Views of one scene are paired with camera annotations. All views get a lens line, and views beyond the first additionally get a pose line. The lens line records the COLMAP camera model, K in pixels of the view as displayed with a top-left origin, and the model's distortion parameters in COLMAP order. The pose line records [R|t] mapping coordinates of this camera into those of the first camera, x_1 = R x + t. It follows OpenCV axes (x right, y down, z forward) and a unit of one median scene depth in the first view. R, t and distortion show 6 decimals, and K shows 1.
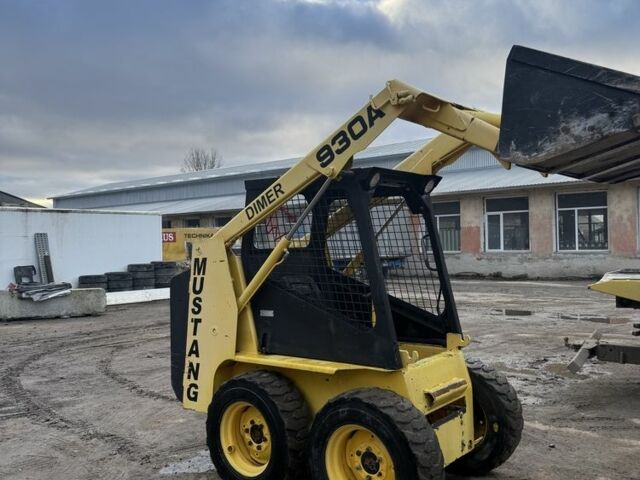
lens RADIAL K [[599.0, 0, 321.8], [0, 599.0, 235.8], [0, 0, 1]] dist [0.044470, 0.000000]
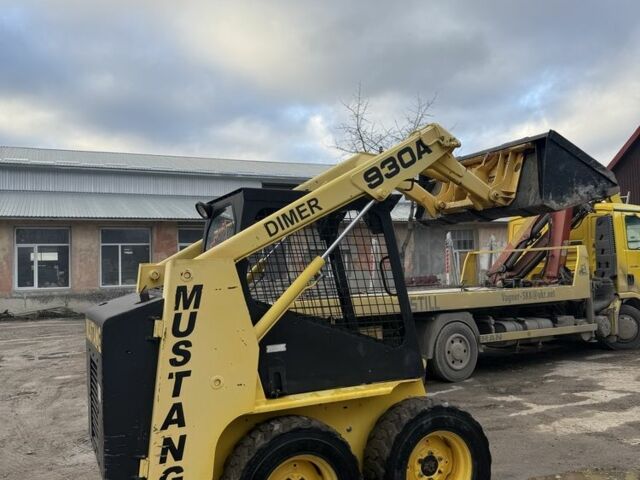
lens RADIAL K [[599.0, 0, 326.4], [0, 599.0, 240.4], [0, 0, 1]] dist [0.044470, 0.000000]
pose [[0.437142, 0.050128, 0.897994, -0.856097], [0.007683, 0.998201, -0.059462, 0.029524], [-0.899360, 0.032893, 0.435970, 0.583539]]
